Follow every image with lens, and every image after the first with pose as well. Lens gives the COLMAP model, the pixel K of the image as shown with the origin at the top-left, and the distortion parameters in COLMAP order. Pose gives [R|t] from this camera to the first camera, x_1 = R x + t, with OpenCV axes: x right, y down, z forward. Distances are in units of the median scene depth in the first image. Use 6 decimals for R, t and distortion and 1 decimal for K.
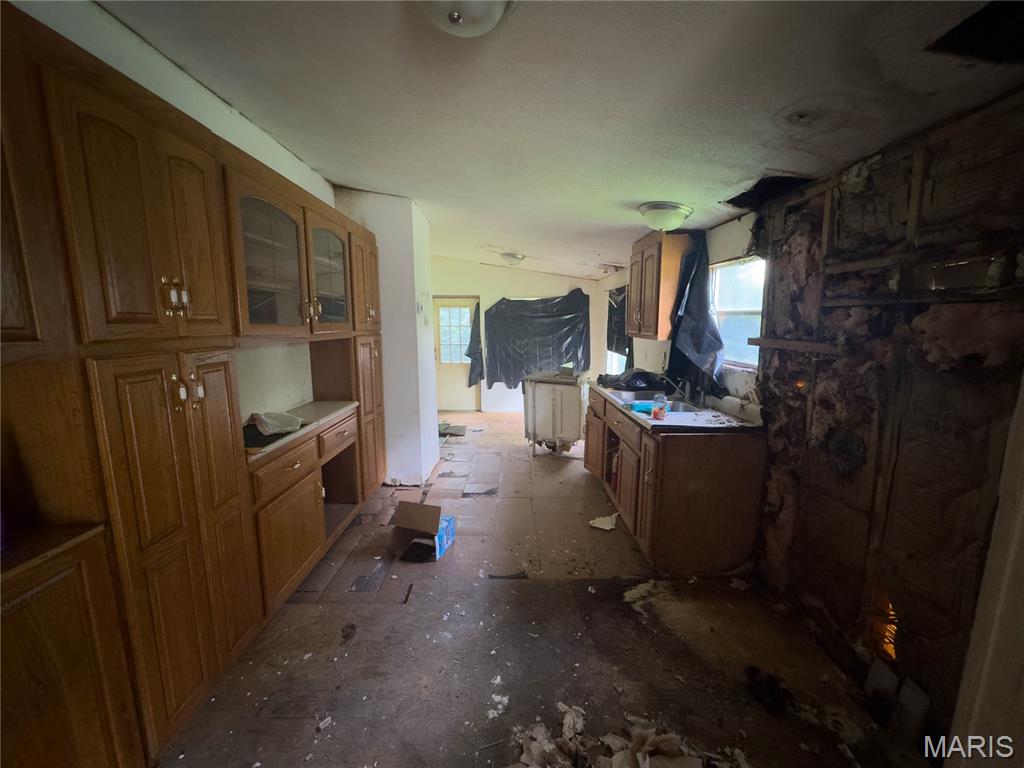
lens RADIAL K [[407.1, 0, 512.0], [0, 407.1, 384.0], [0, 0, 1]] dist [-0.001574, -0.000354]
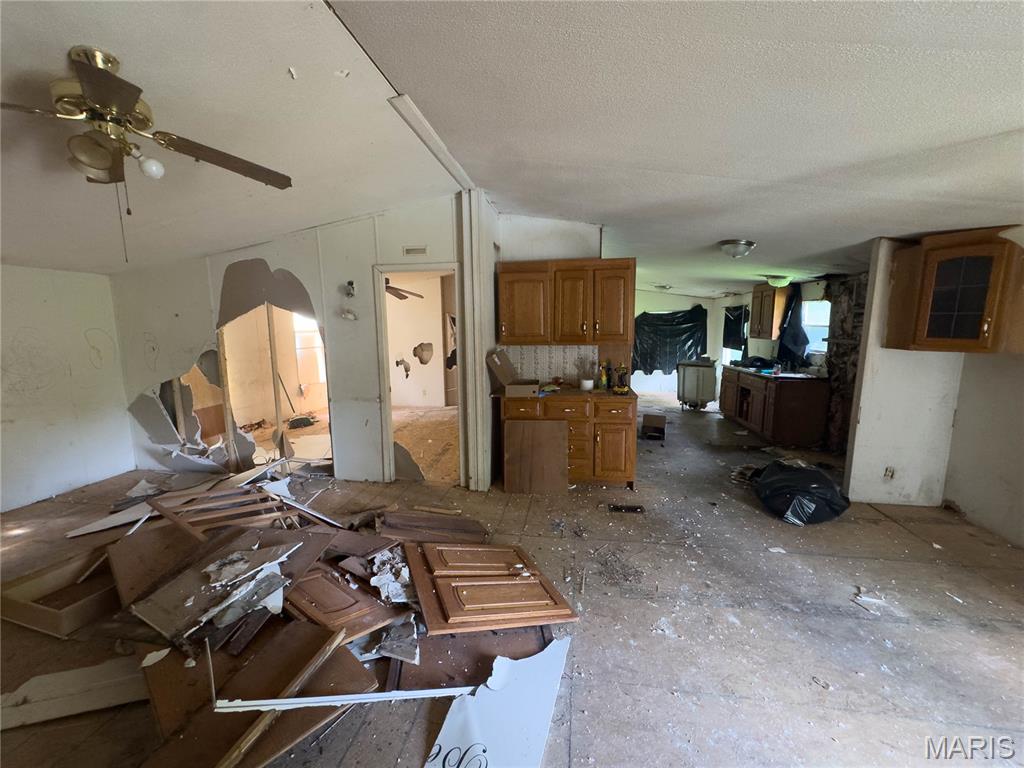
lens RADIAL K [[407.1, 0, 512.0], [0, 407.1, 384.0], [0, 0, 1]] dist [-0.001574, -0.000354]
pose [[0.987610, 0.015419, -0.156166, -0.527425], [-0.016701, 0.999837, -0.006898, 0.129073], [0.156035, 0.009421, 0.987707, -1.038731]]
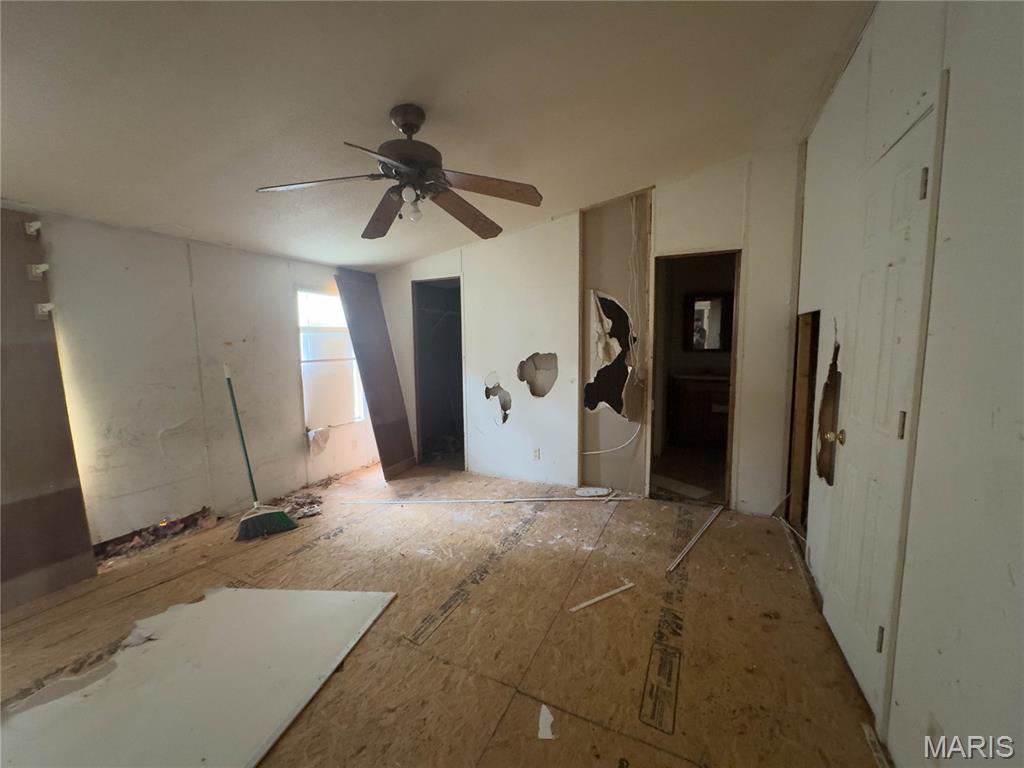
lens RADIAL K [[407.1, 0, 512.0], [0, 407.1, 384.0], [0, 0, 1]] dist [-0.001574, -0.000354]
pose [[0.903986, 0.037330, -0.425929, -1.002253], [-0.056451, 0.997881, -0.032354, 0.006658], [0.423819, 0.053292, 0.904178, 0.195538]]
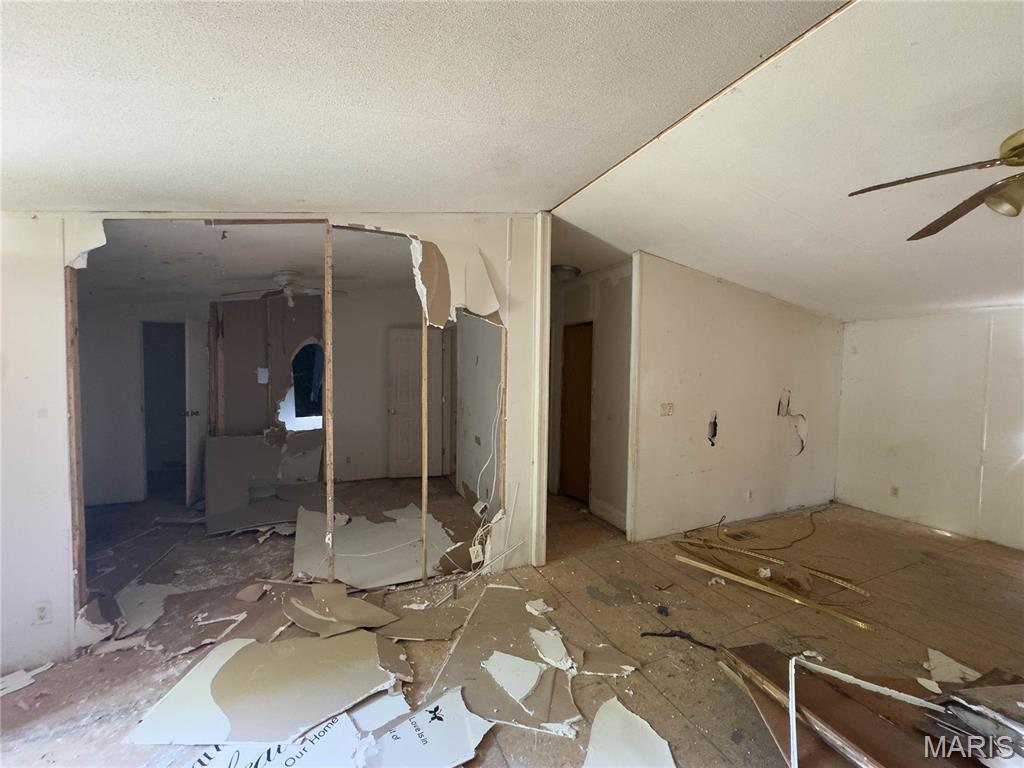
lens RADIAL K [[407.1, 0, 512.0], [0, 407.1, 384.0], [0, 0, 1]] dist [-0.001574, -0.000354]
pose [[-0.911715, 0.008217, -0.410742, -0.332870], [-0.069896, 0.982121, 0.174796, 0.035736], [0.404834, 0.188073, -0.894839, -0.420825]]
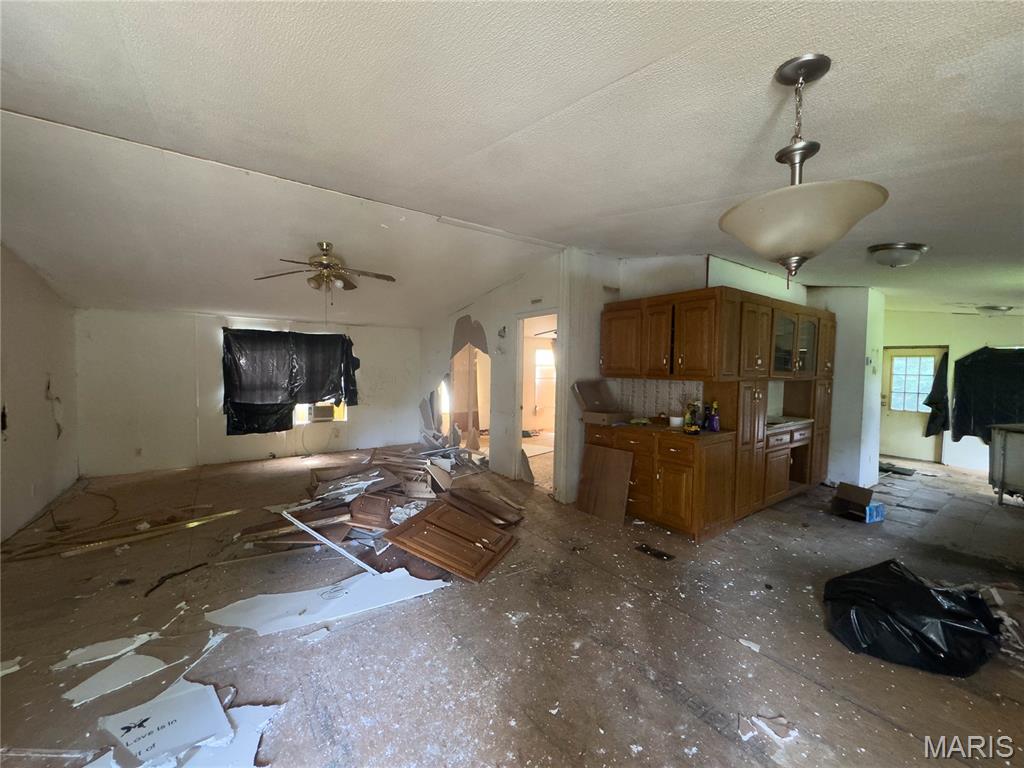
lens RADIAL K [[407.1, 0, 512.0], [0, 407.1, 384.0], [0, 0, 1]] dist [-0.001574, -0.000354]
pose [[0.589259, 0.047191, -0.806565, 0.195590], [-0.134994, 0.990010, -0.040700, 0.121899], [0.796587, 0.132864, 0.589743, -0.854539]]
